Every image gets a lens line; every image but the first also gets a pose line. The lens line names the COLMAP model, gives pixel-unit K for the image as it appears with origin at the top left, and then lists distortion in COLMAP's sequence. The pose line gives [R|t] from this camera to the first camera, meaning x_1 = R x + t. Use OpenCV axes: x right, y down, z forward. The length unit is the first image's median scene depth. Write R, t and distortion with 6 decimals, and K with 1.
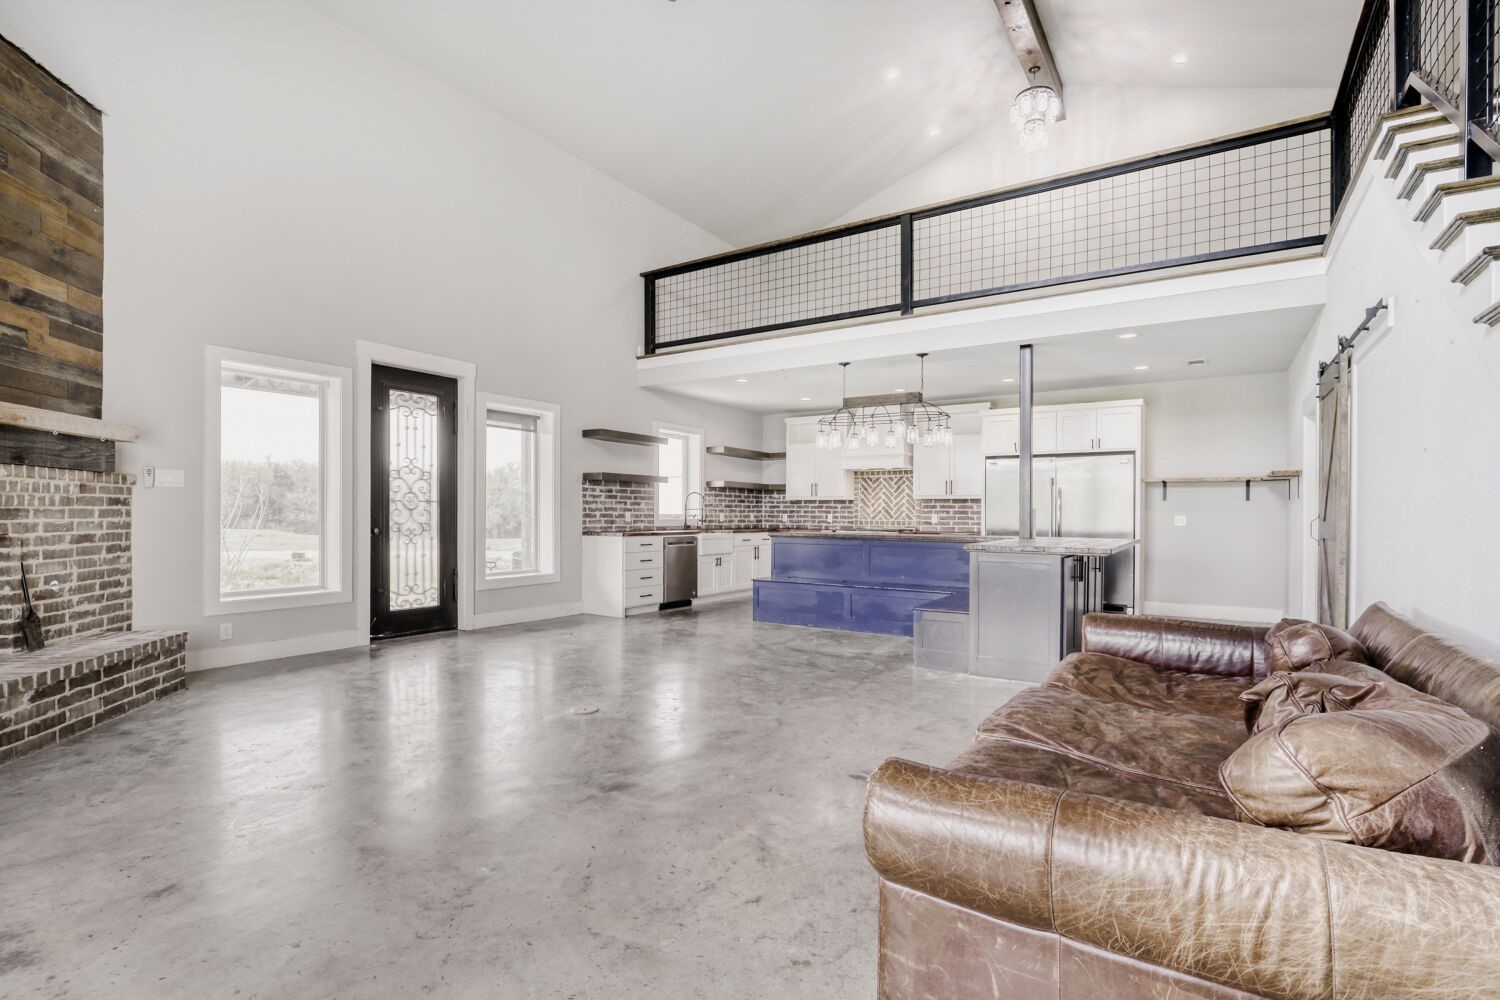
lens RADIAL K [[693.0, 0, 772.5], [0, 693.0, 515.2], [0, 0, 1]] dist [-0.027070, 0.001321]
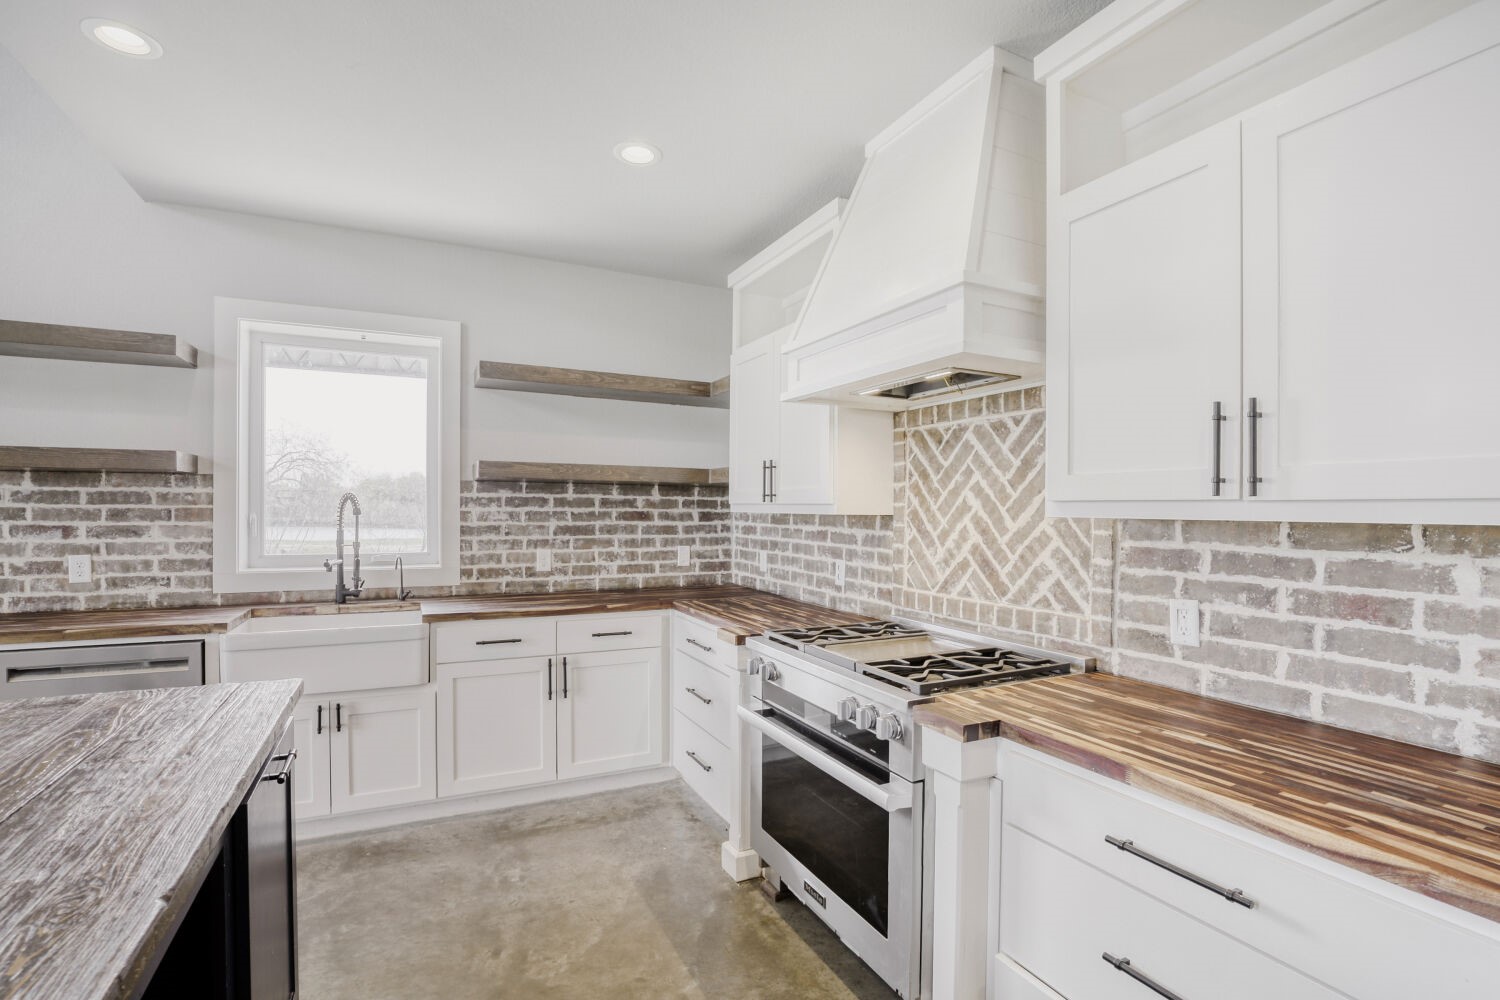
lens RADIAL K [[693.0, 0, 777.2], [0, 693.0, 514.7], [0, 0, 1]] dist [-0.027070, 0.001321]
pose [[0.853237, 0.005175, -0.521498, 0.376331], [-0.003339, 0.999984, 0.004461, -0.039328], [0.521513, -0.002065, 0.853241, 1.245610]]
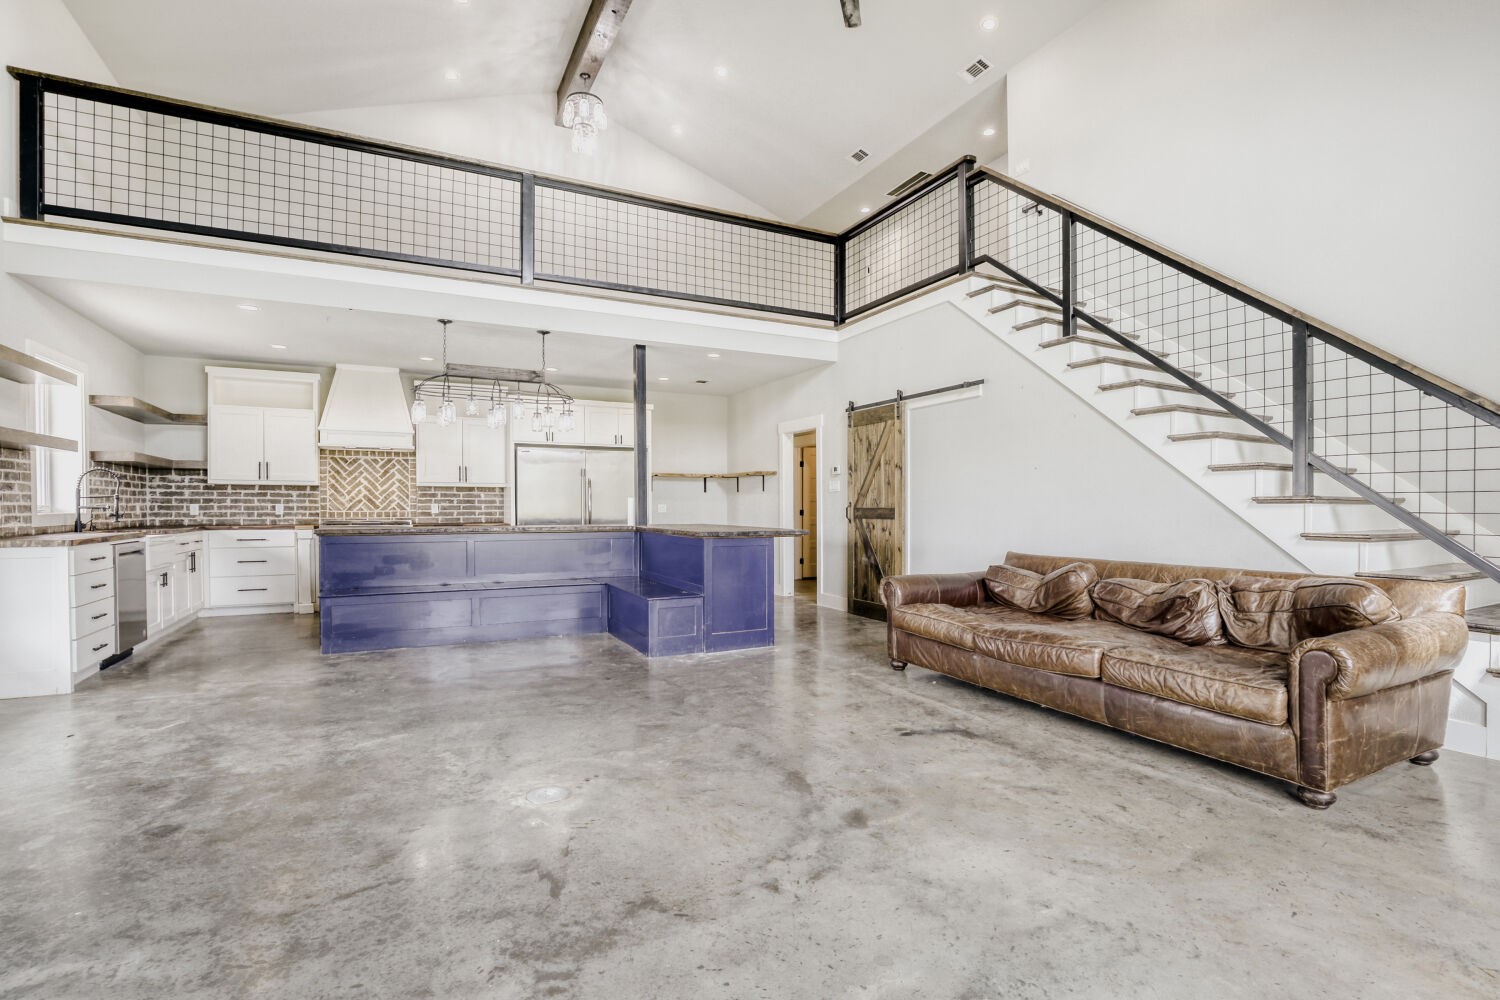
lens RADIAL K [[693.0, 0, 755.2], [0, 693.0, 505.5], [0, 0, 1]] dist [-0.027070, 0.001321]
pose [[0.509799, -0.006362, 0.860270, -0.496893], [0.003669, 0.999980, 0.005221, -0.003296], [-0.860286, 0.000494, 0.509812, 0.318779]]
